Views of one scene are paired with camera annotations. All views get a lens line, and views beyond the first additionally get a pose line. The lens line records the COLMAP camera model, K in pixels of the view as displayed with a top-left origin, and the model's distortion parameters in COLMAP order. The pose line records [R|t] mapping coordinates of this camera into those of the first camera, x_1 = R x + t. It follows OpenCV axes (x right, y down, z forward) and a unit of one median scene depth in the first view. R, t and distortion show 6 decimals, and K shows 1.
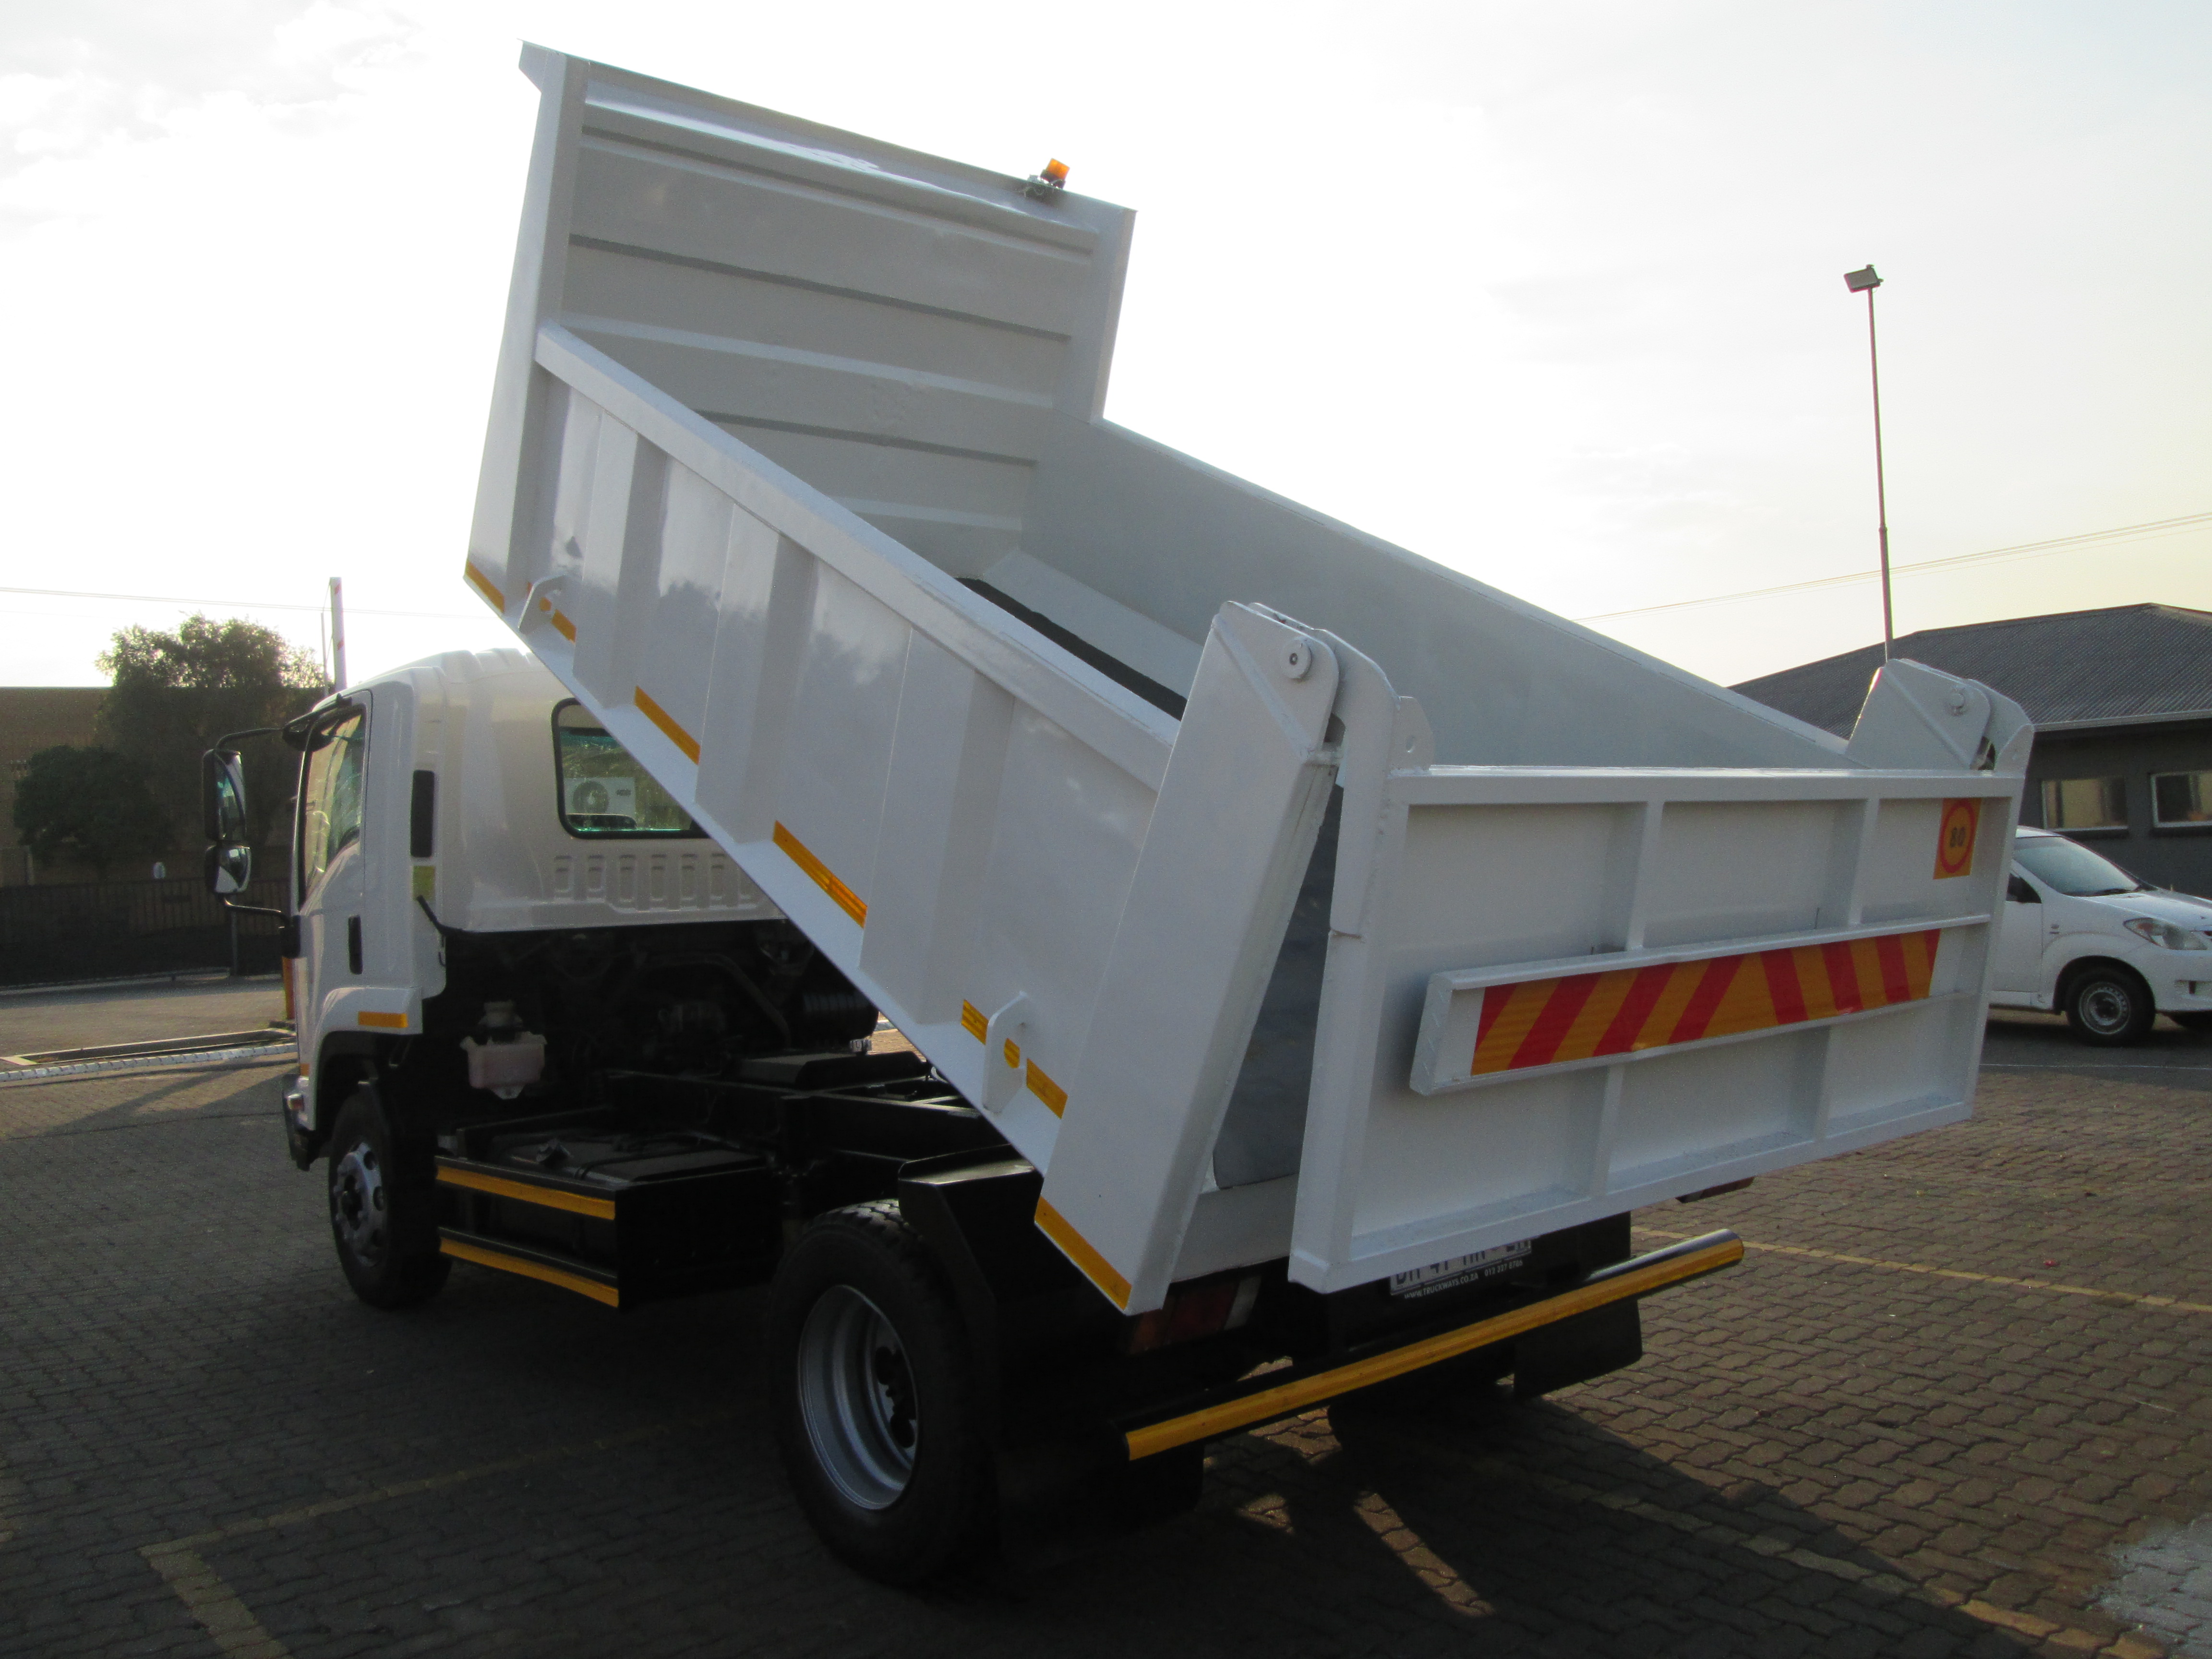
lens RADIAL K [[1808.6, 0, 1129.5], [0, 1808.6, 835.3], [0, 0, 1]] dist [-0.067278, 0.039532]
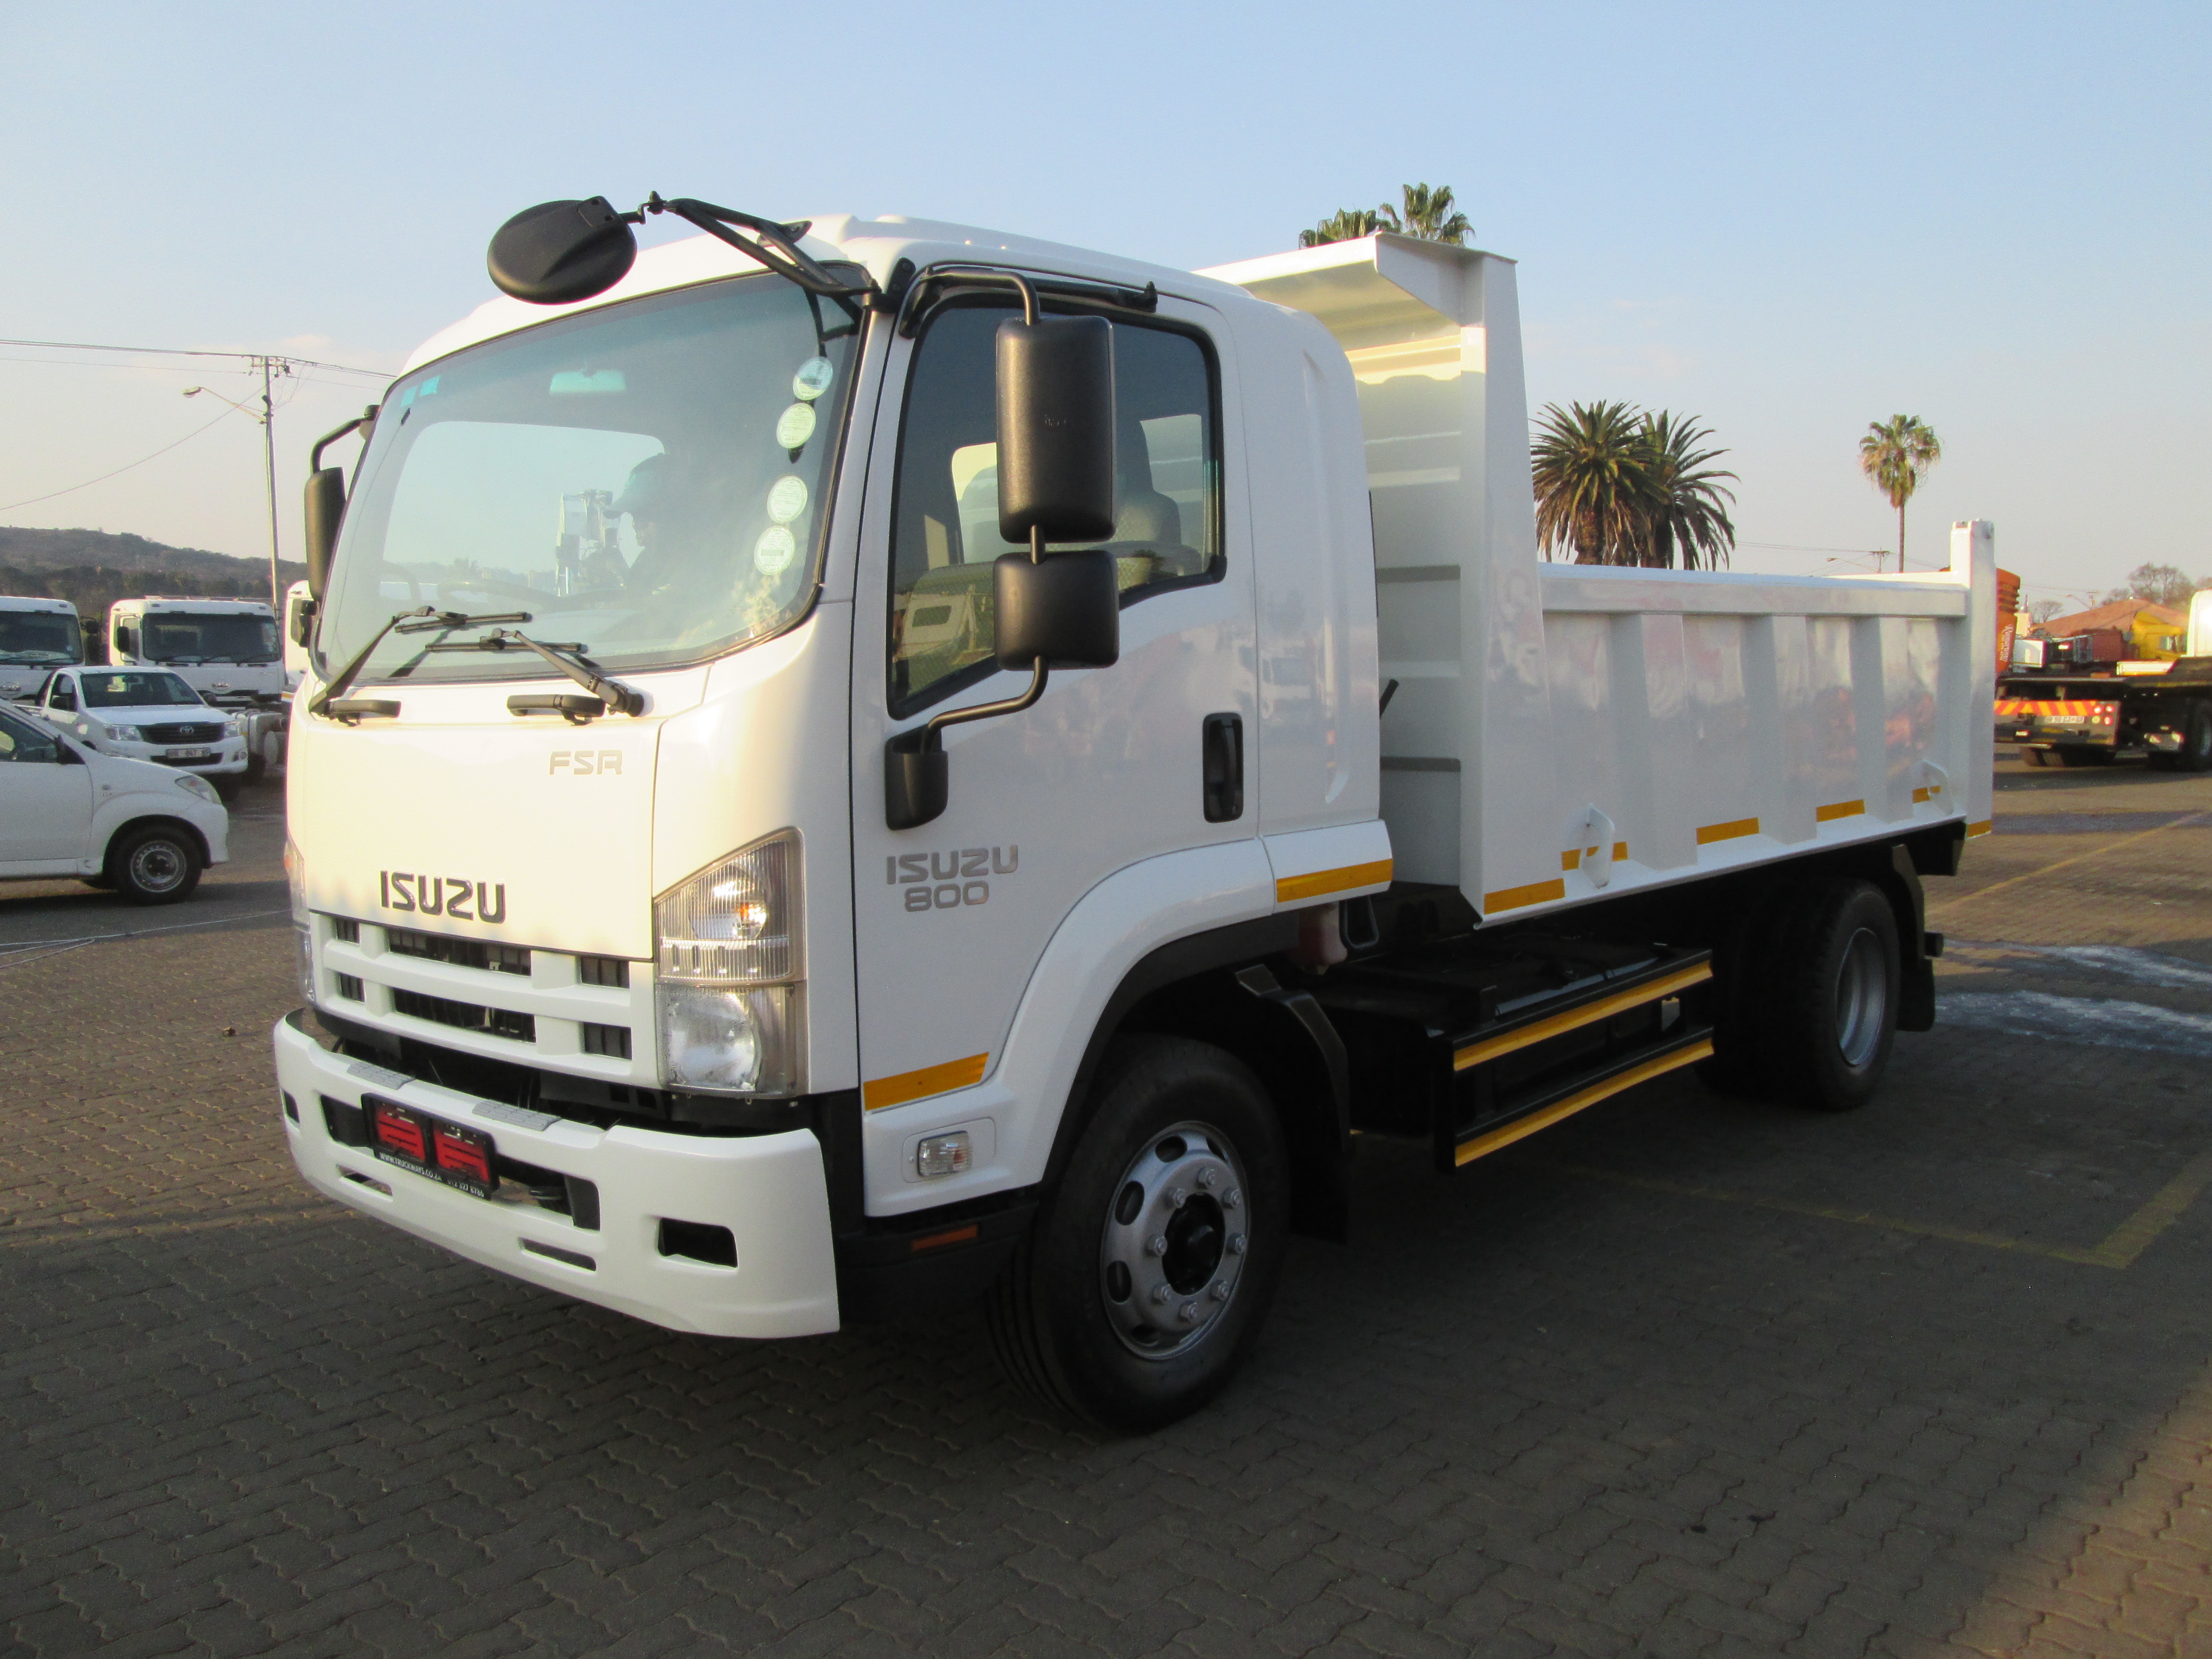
lens RADIAL K [[1808.6, 0, 1120.9], [0, 1808.6, 831.0], [0, 0, 1]] dist [-0.067278, 0.039532]
pose [[-0.135241, -0.045146, 0.989784, -1.357169], [-0.003778, 0.998978, 0.045049, 0.076788], [-0.990805, 0.002353, -0.135274, 1.540582]]
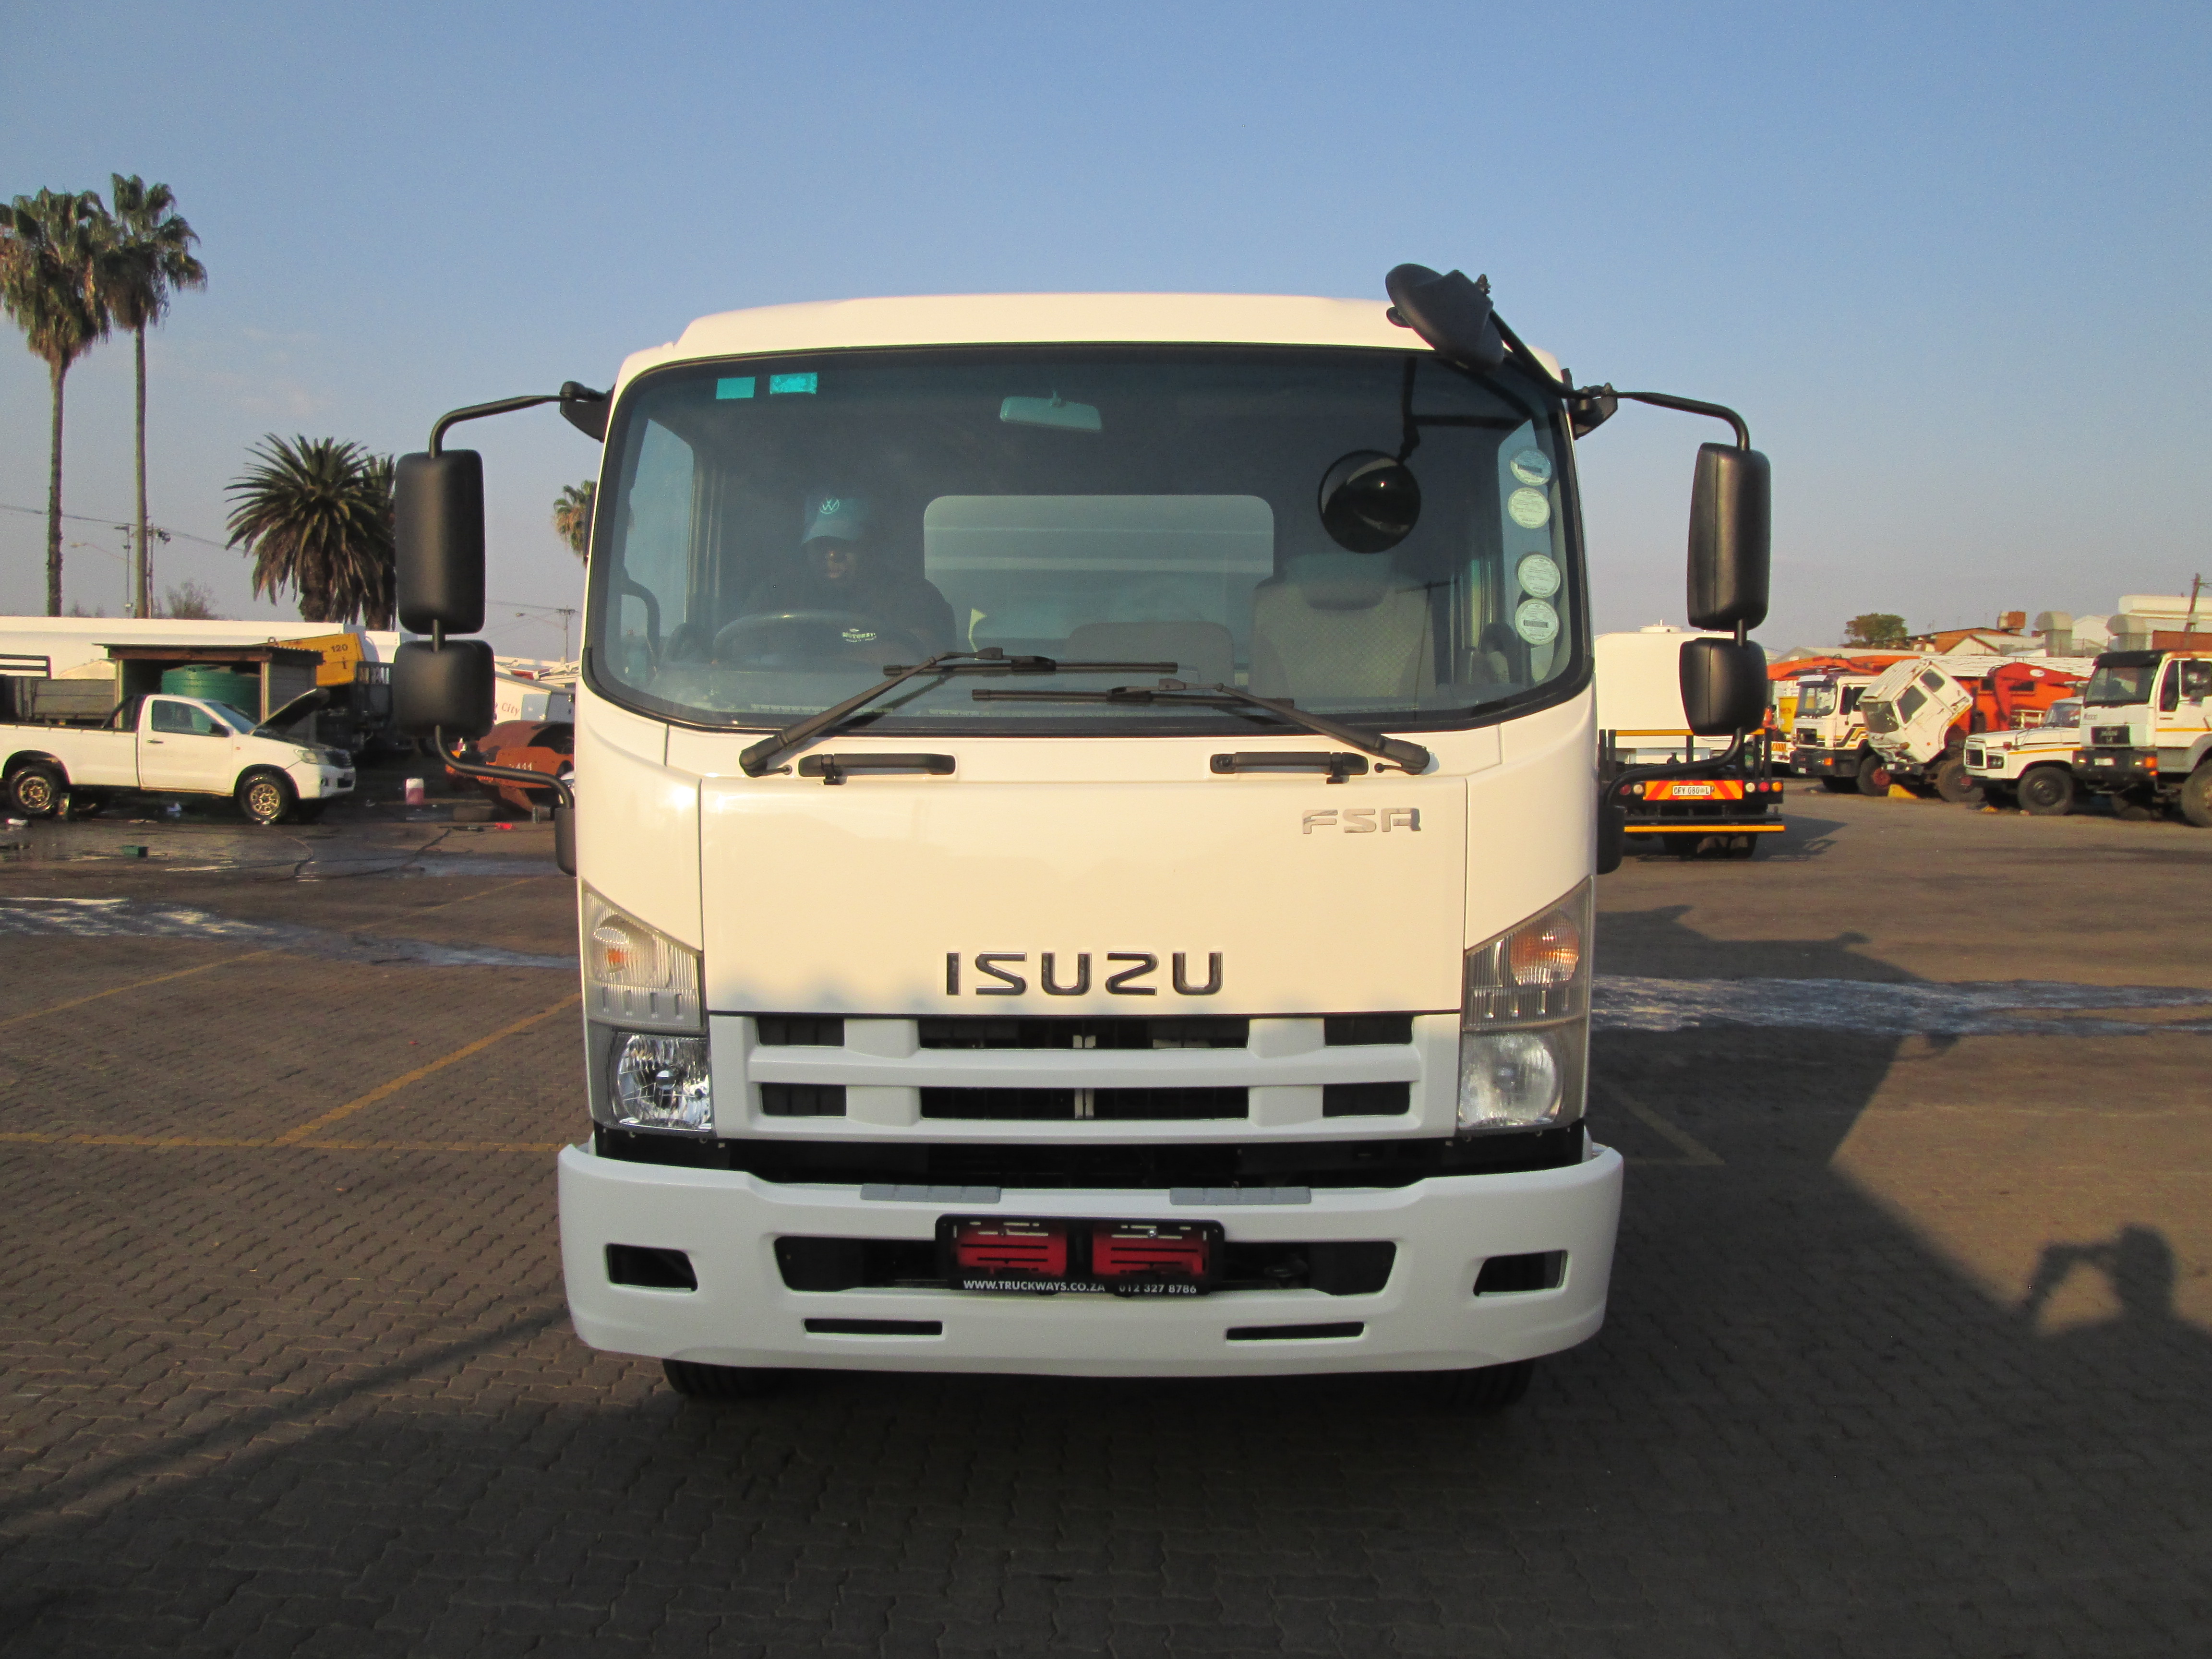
lens RADIAL K [[1808.6, 0, 1144.2], [0, 1808.6, 822.1], [0, 0, 1]] dist [-0.067278, 0.039532]
pose [[-0.758206, -0.002967, 0.652008, -1.043289], [0.006412, 0.999907, 0.012007, 0.074081], [-0.651984, 0.013284, -0.758117, 2.202455]]
